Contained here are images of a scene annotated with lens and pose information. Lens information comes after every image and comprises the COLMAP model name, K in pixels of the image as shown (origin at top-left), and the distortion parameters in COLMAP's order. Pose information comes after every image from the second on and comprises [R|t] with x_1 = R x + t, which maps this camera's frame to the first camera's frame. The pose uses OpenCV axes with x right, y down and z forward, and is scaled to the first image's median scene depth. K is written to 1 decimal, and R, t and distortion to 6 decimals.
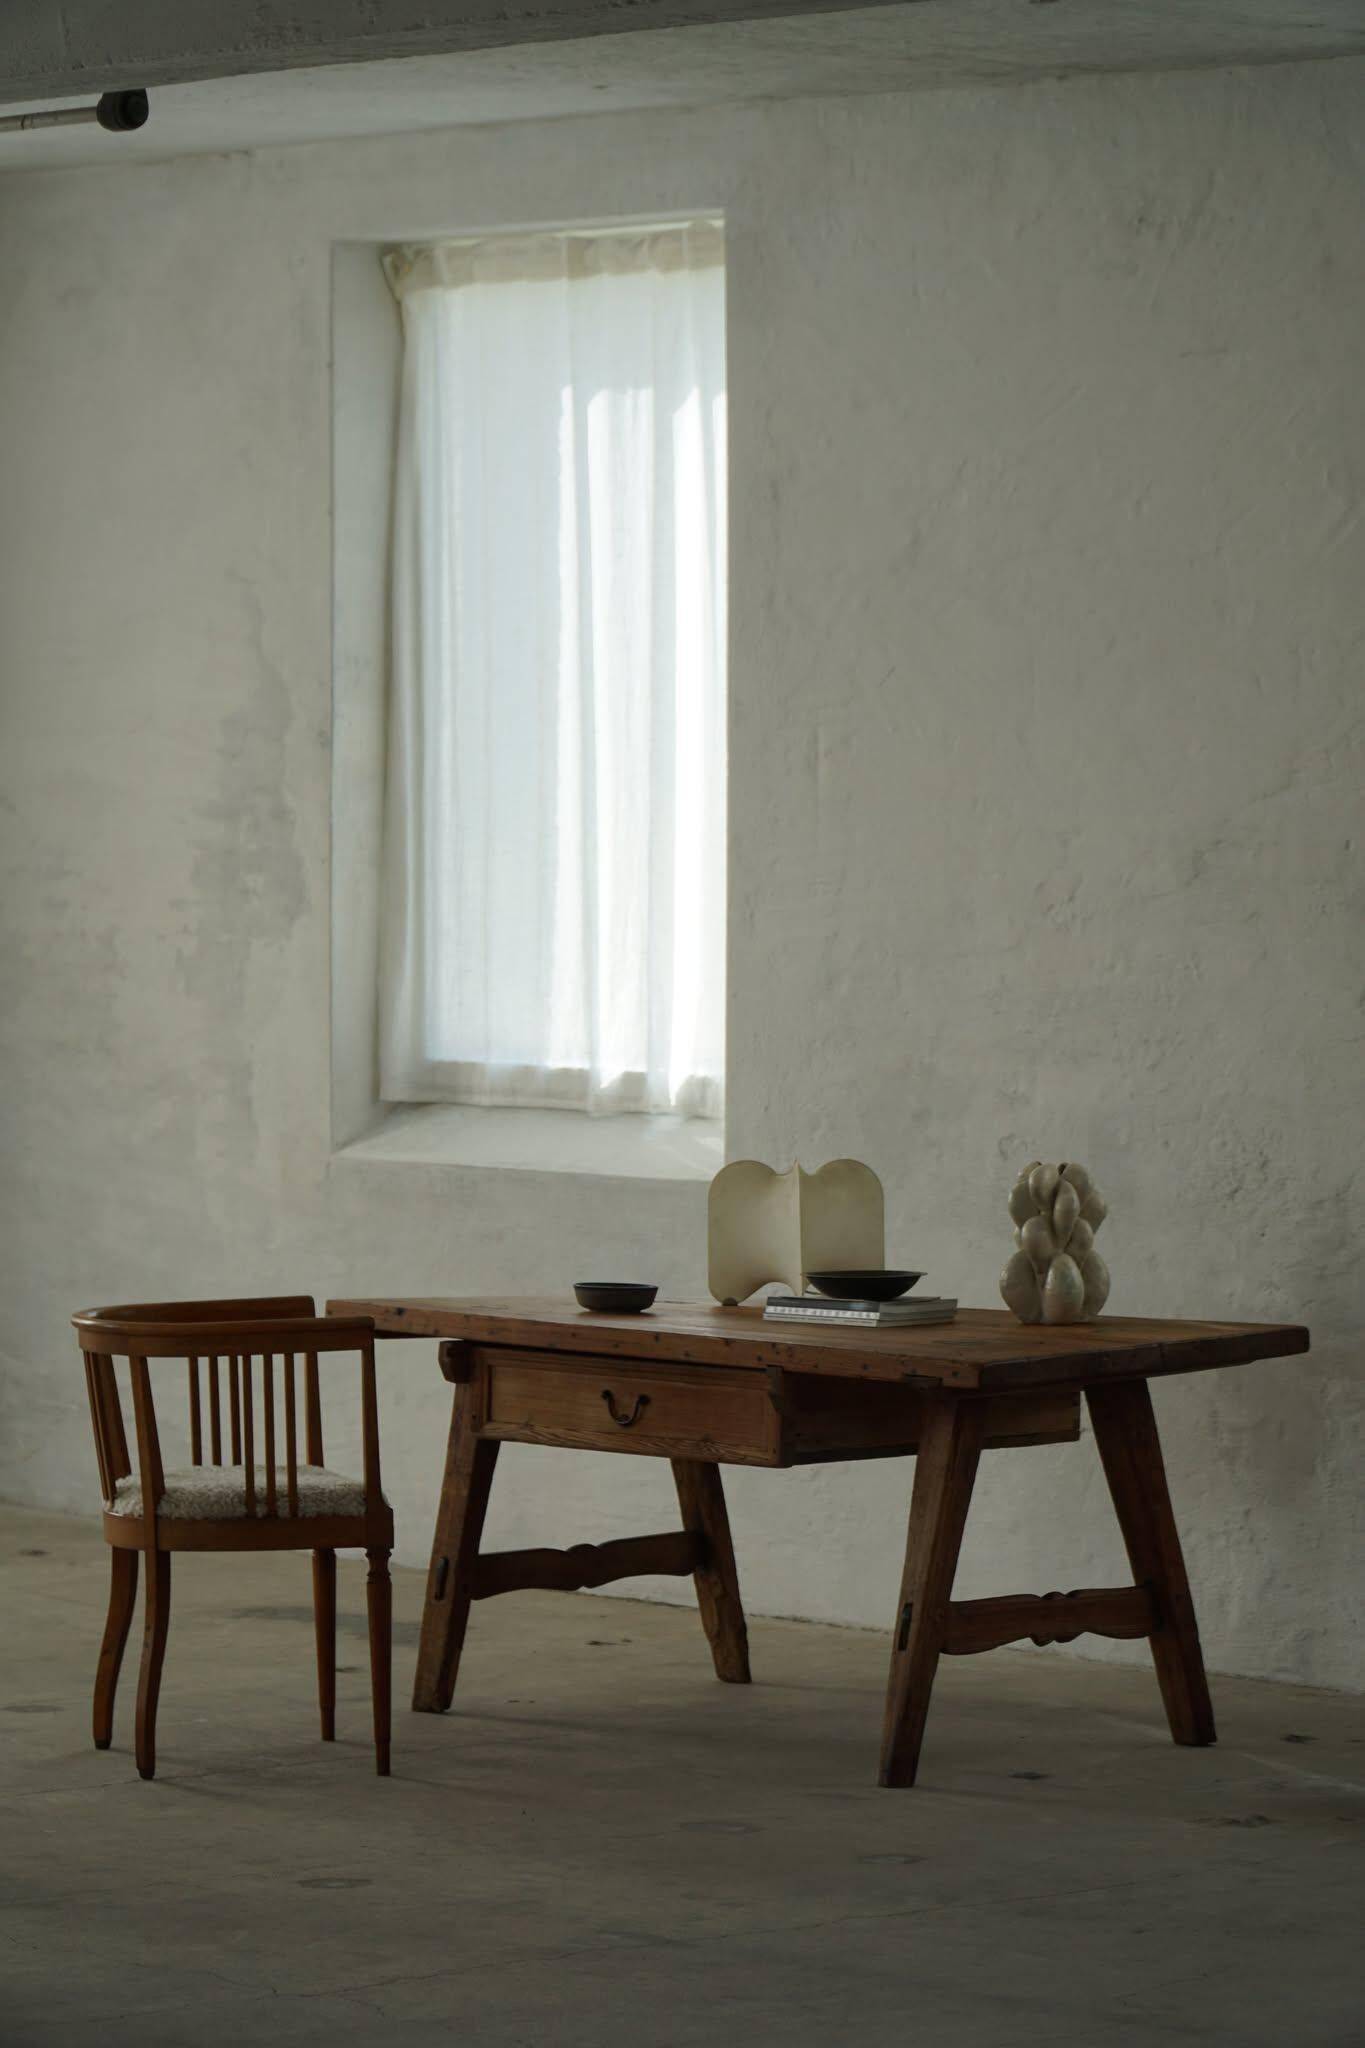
lens RADIAL K [[7745.3, 0, 615.4], [0, 7745.3, 1043.3], [0, 0, 1]] dist [-0.874914, 0.000000]
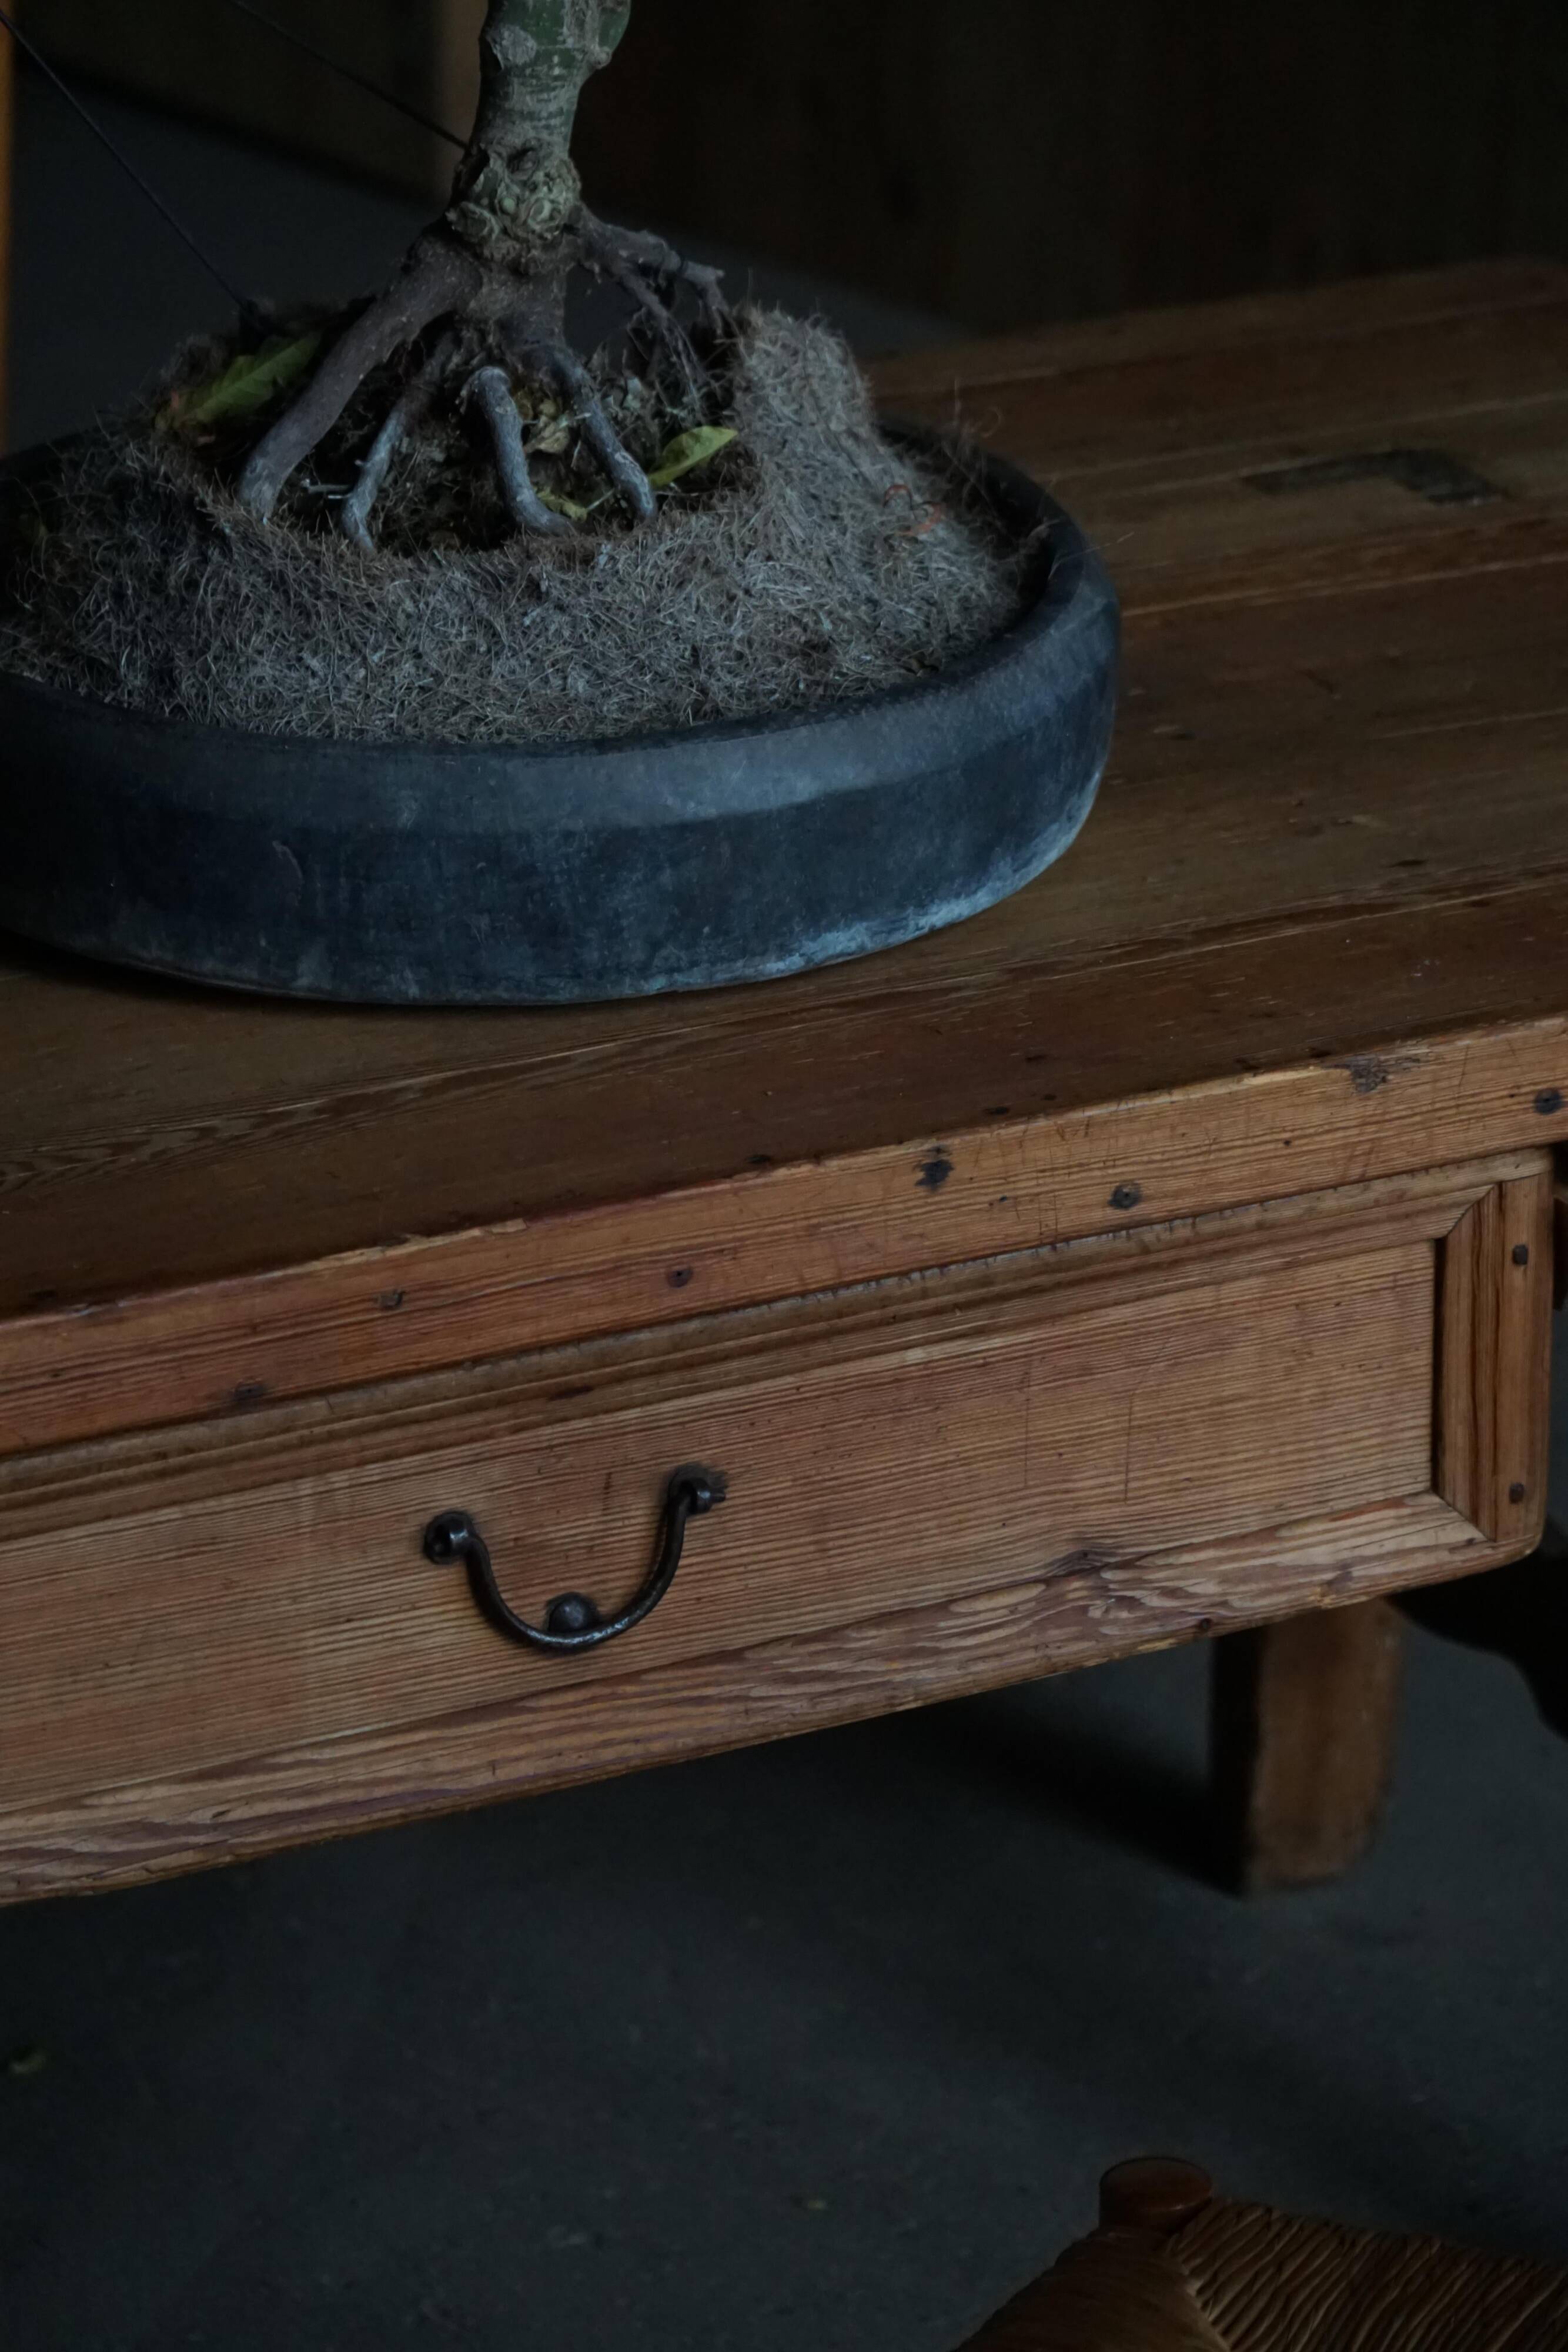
lens RADIAL K [[8894.5, 0, 781.6], [0, 8894.5, 1185.6], [0, 0, 1]] dist [-0.874914, 0.000000]
pose [[0.292461, -0.320272, 0.901051, -0.187938], [0.080393, 0.947147, 0.310563, -0.030348], [-0.952892, -0.018390, 0.302751, 0.876476]]
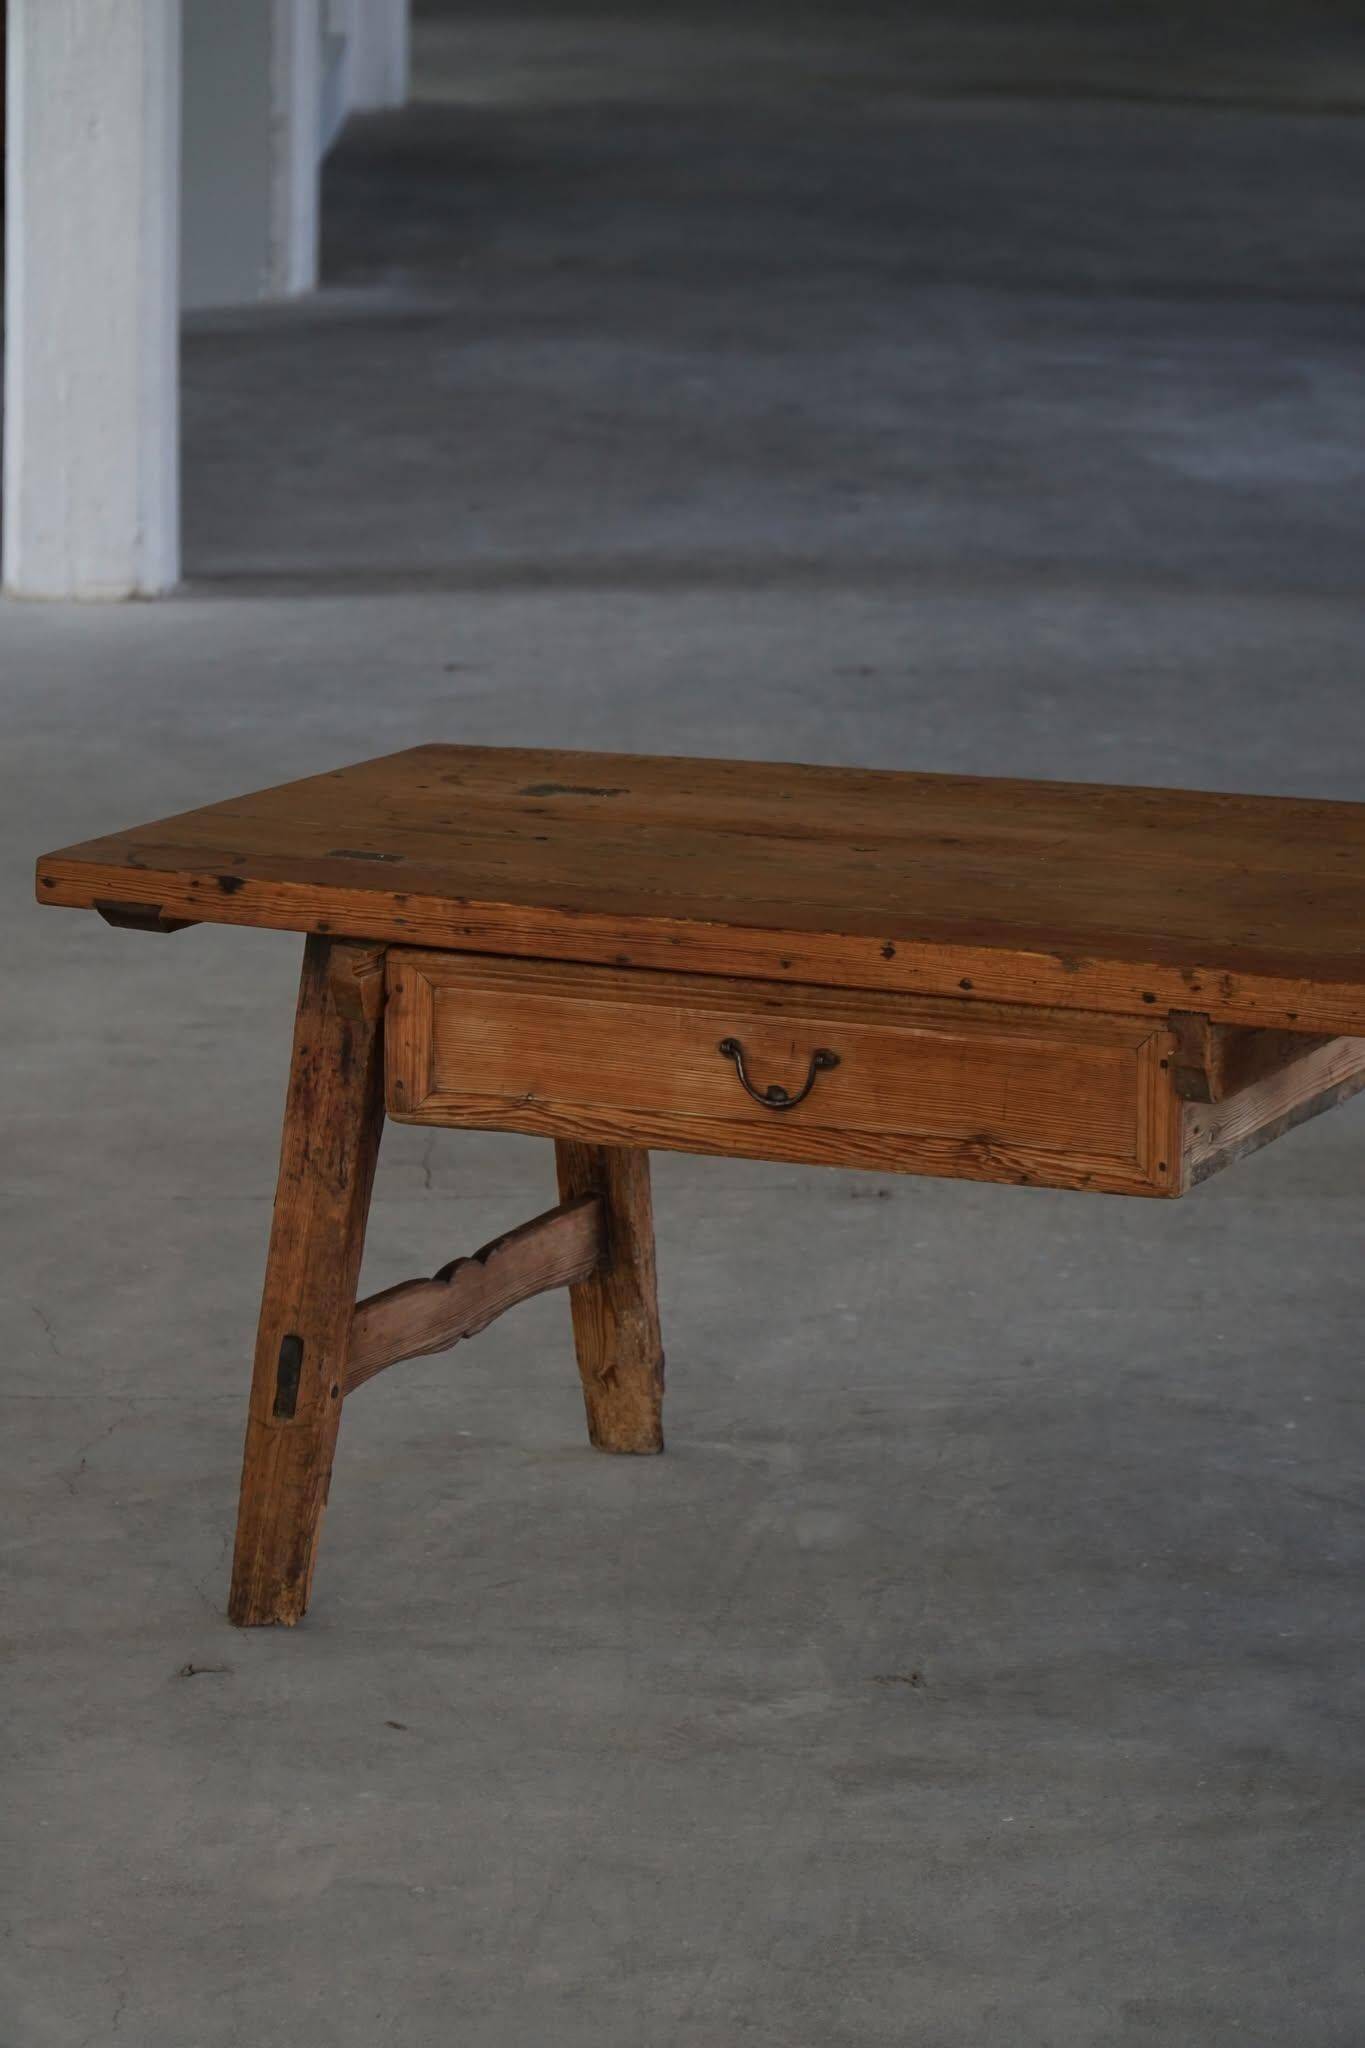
lens RADIAL K [[7745.3, 0, 629.0], [0, 7745.3, 1193.9], [0, 0, 1]] dist [-0.874914, 0.000000]
pose [[0.925817, -0.091017, 0.366849, -0.188486], [0.018528, 0.980336, 0.196466, -0.044616], [-0.377517, -0.175095, 0.909298, 0.501732]]
